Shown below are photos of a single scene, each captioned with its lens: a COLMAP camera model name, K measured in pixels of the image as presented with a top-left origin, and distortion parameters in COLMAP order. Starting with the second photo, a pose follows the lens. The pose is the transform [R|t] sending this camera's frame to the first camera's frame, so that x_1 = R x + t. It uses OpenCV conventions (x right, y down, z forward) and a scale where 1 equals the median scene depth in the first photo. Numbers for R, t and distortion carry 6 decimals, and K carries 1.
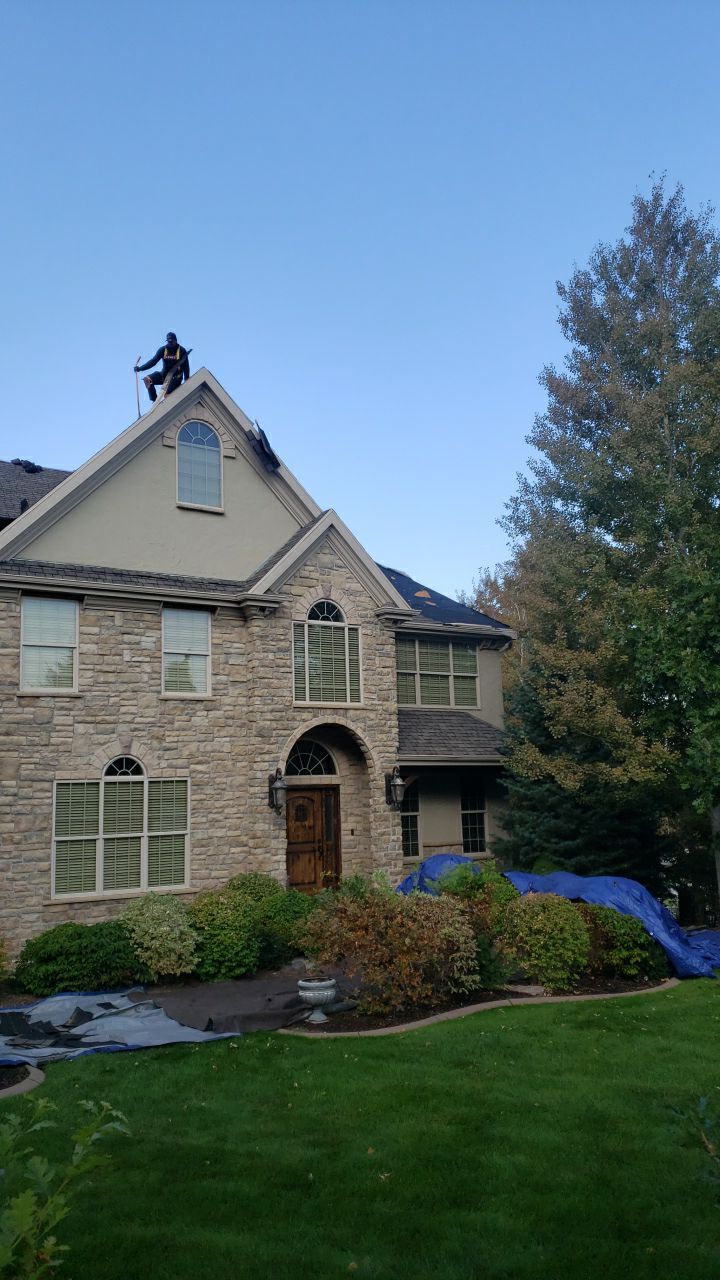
lens RADIAL K [[1010.7, 0, 355.4], [0, 1010.7, 654.8], [0, 0, 1]] dist [0.241357, -0.822961]
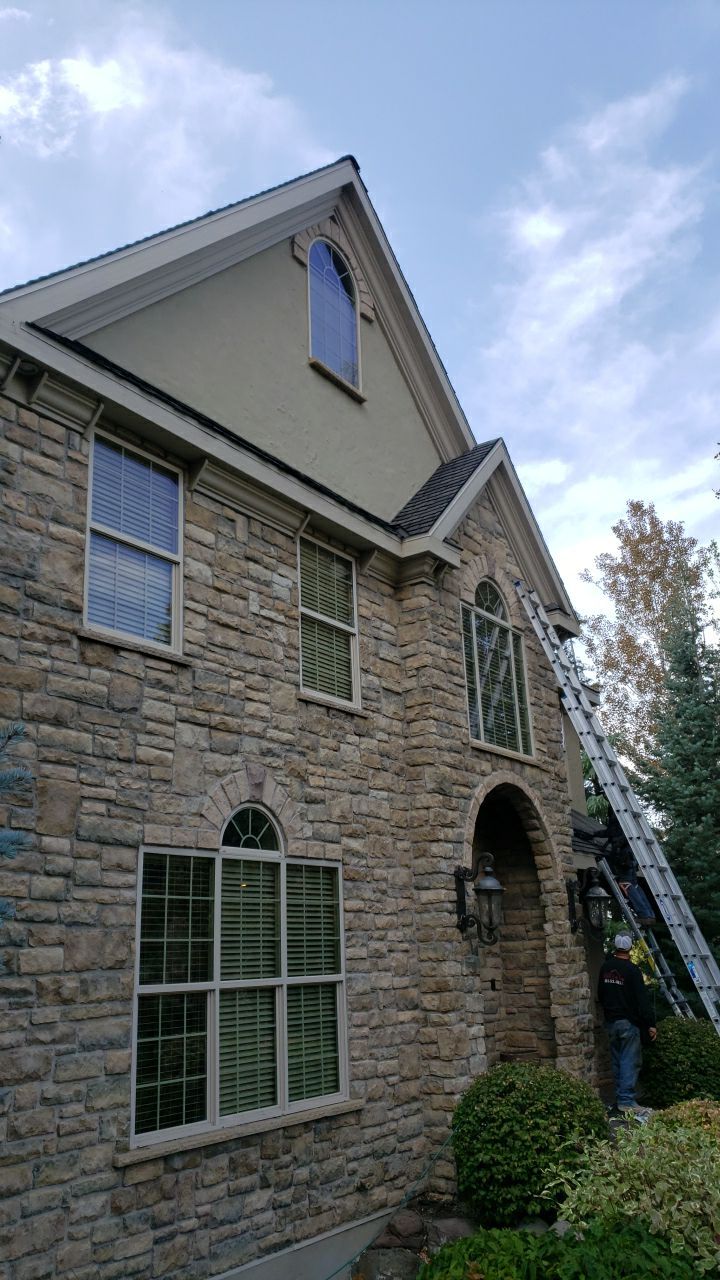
lens RADIAL K [[1002.8, 0, 354.5], [0, 1002.8, 651.4], [0, 0, 1]] dist [0.150381, -0.388835]
pose [[0.928332, 0.104754, 0.356687, -0.335718], [-0.043813, 0.983621, -0.174846, 0.102488], [-0.369161, 0.146688, 0.917716, 0.521478]]
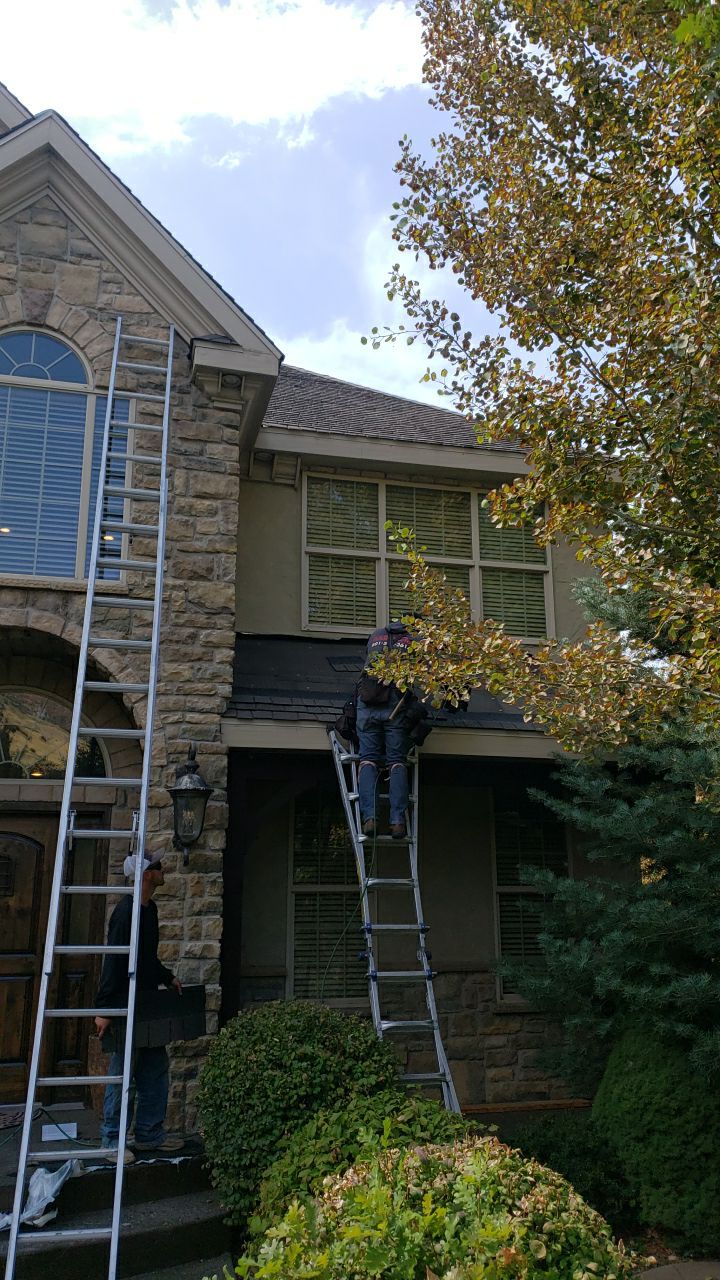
lens RADIAL K [[1002.8, 0, 354.5], [0, 1002.8, 651.4], [0, 0, 1]] dist [0.150381, -0.388835]
pose [[0.946925, -0.057306, -0.316305, 0.223285], [0.023474, 0.993681, -0.109756, 0.126618], [0.320596, 0.096506, 0.942287, 0.726969]]
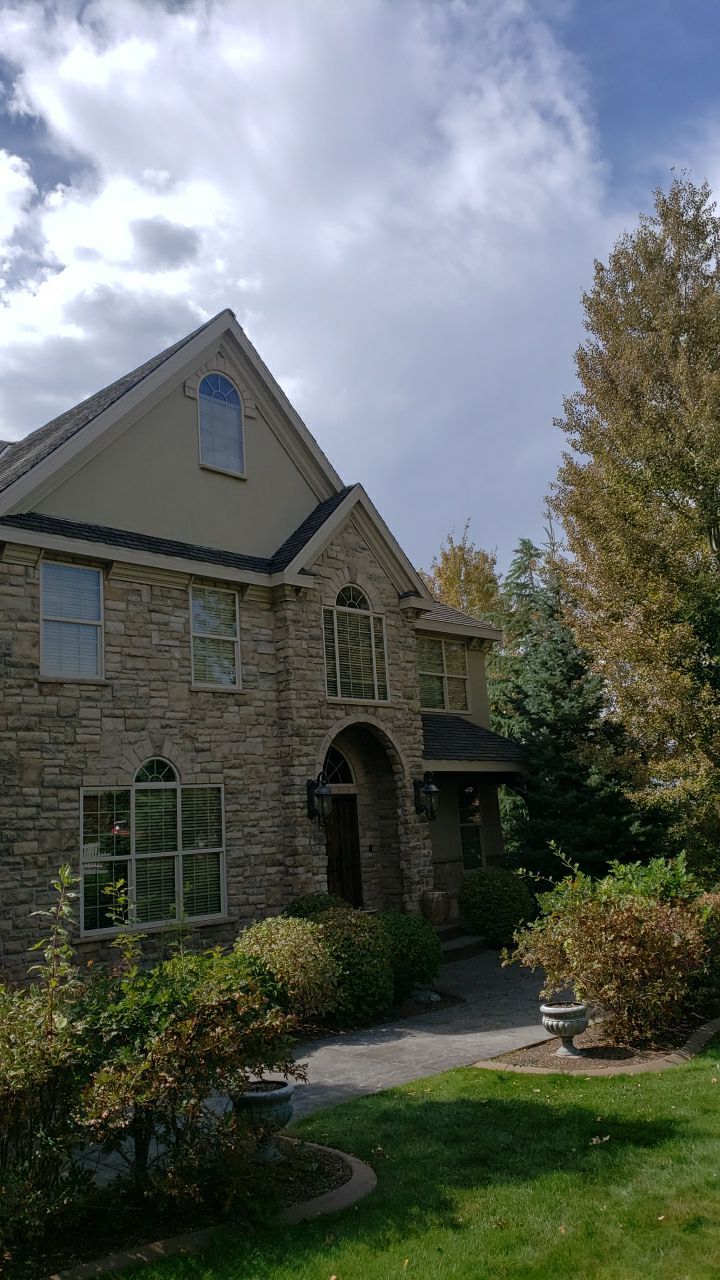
lens RADIAL K [[1002.7, 0, 360.0], [0, 1002.7, 640.0], [0, 0, 1]] dist [0.230429, -0.810785]
pose [[0.972054, 0.015262, 0.234261, -0.245253], [-0.003156, 0.998644, -0.051966, 0.043278], [-0.234736, 0.049774, 0.970784, 0.153583]]
